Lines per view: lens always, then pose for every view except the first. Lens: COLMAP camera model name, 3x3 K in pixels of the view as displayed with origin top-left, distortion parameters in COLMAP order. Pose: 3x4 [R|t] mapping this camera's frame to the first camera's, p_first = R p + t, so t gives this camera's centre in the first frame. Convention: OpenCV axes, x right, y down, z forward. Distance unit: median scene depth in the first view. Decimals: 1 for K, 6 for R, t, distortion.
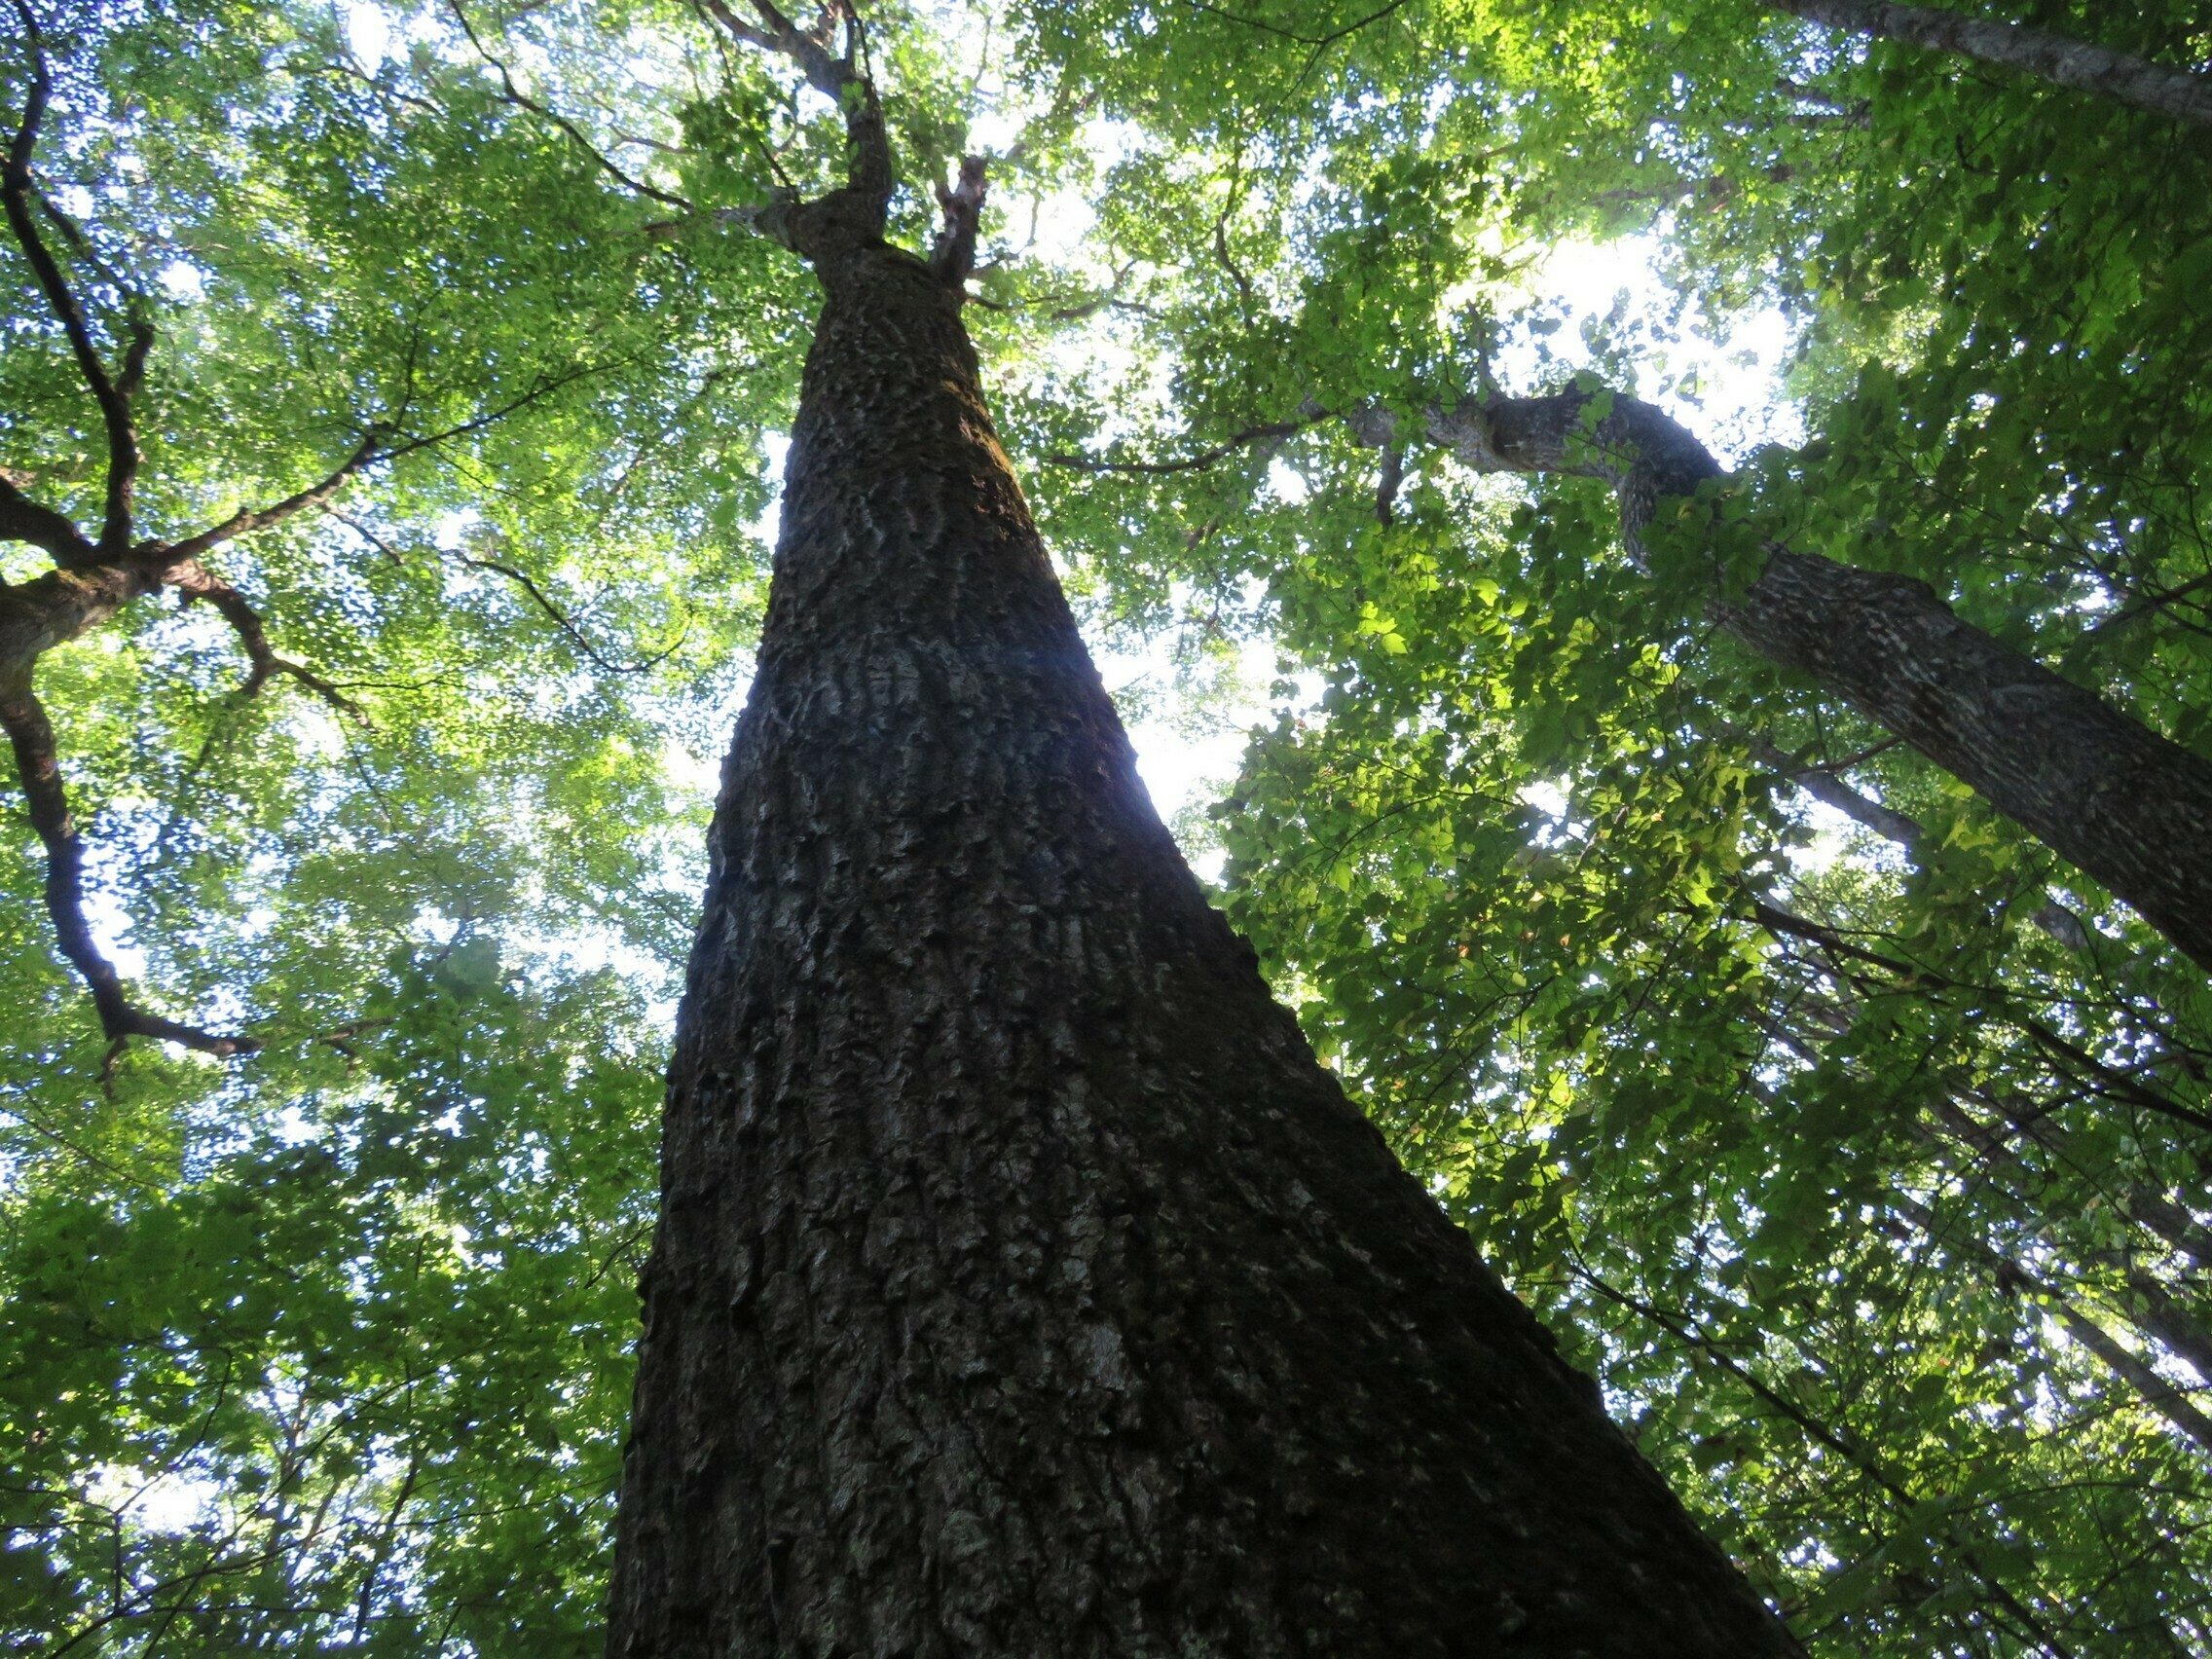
lens RADIAL K [[1570.8, 0, 1102.7], [0, 1570.8, 830.2], [0, 0, 1]] dist [-0.009103, -0.000282]
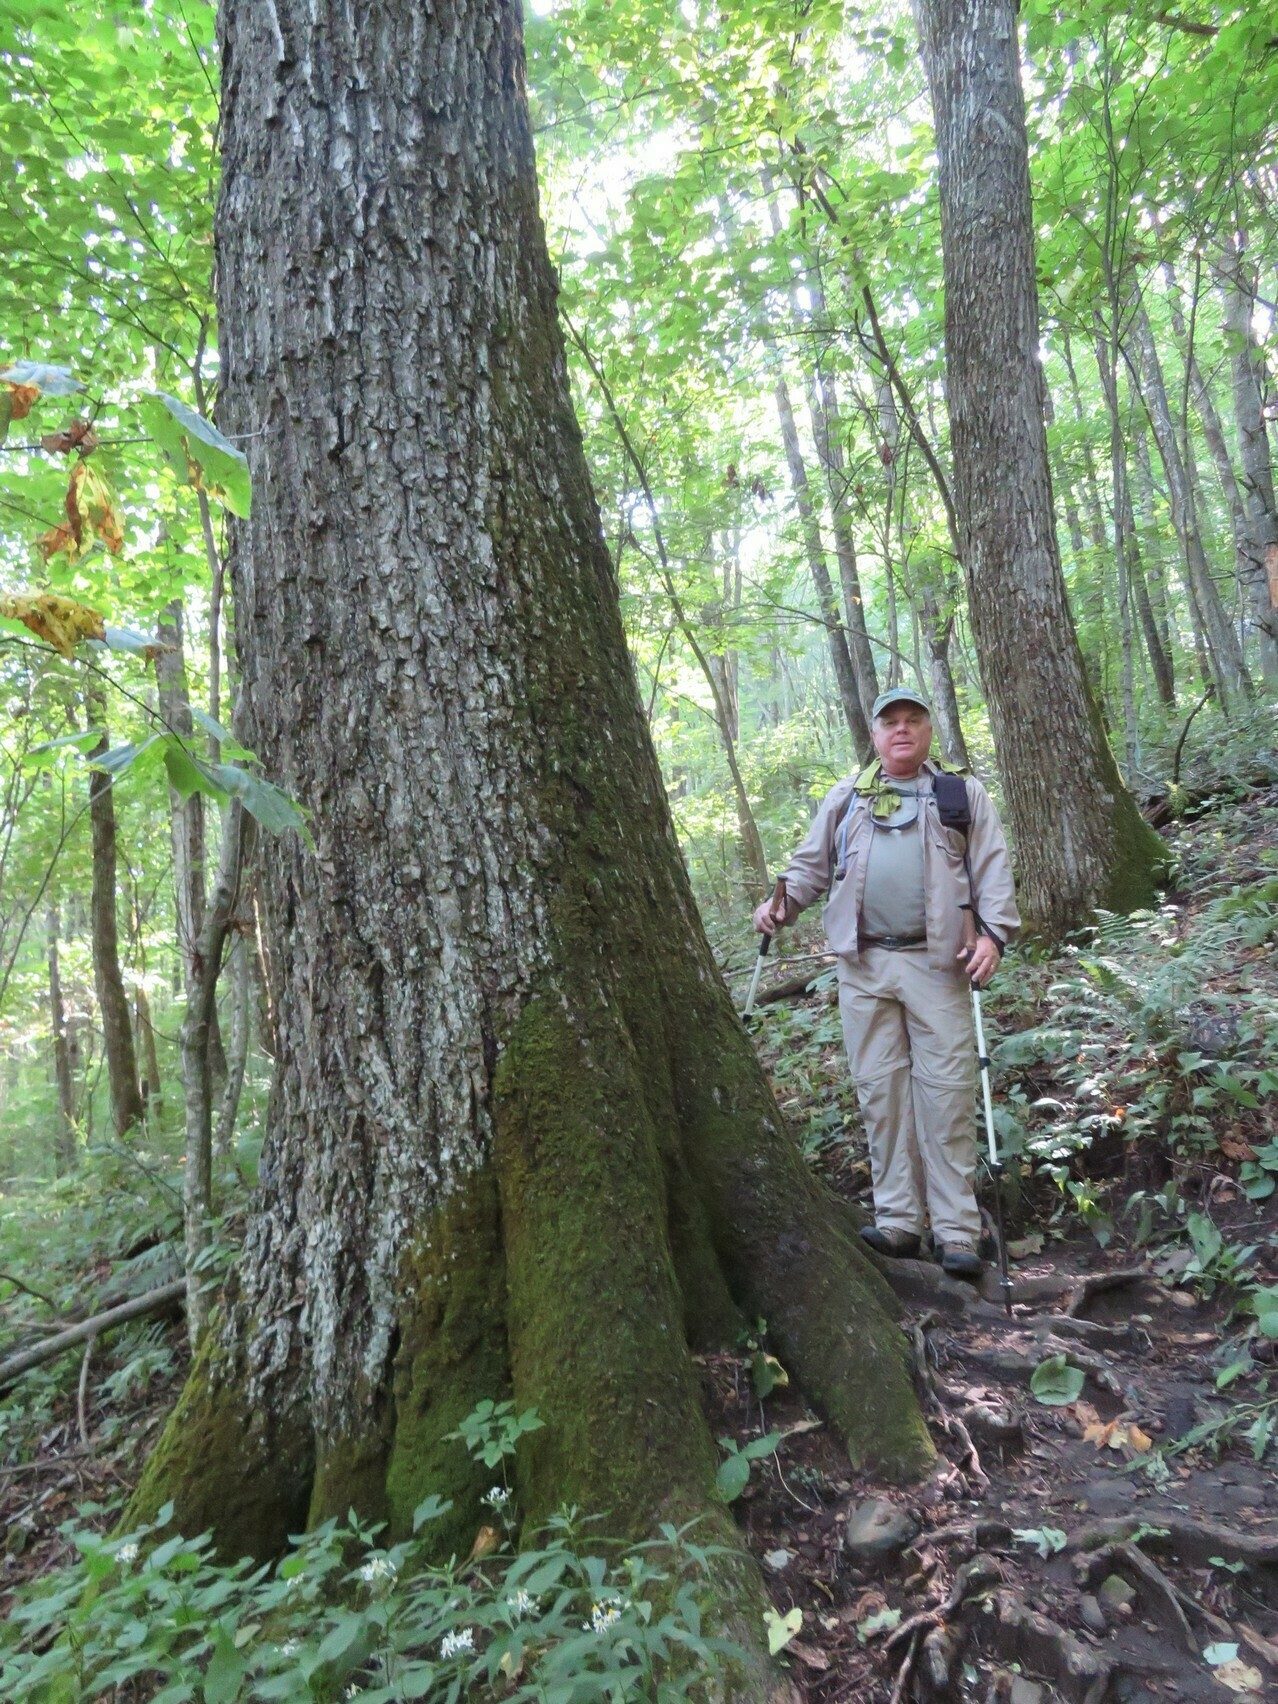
lens RADIAL K [[1210.1, 0, 639.1], [0, 1210.1, 854.0], [0, 0, 1]] dist [-0.009103, -0.000282]
pose [[0.812887, 0.191053, 0.550194, -0.787439], [-0.545978, 0.578884, 0.605641, -0.732331], [-0.202789, -0.792711, 0.574878, -0.642515]]
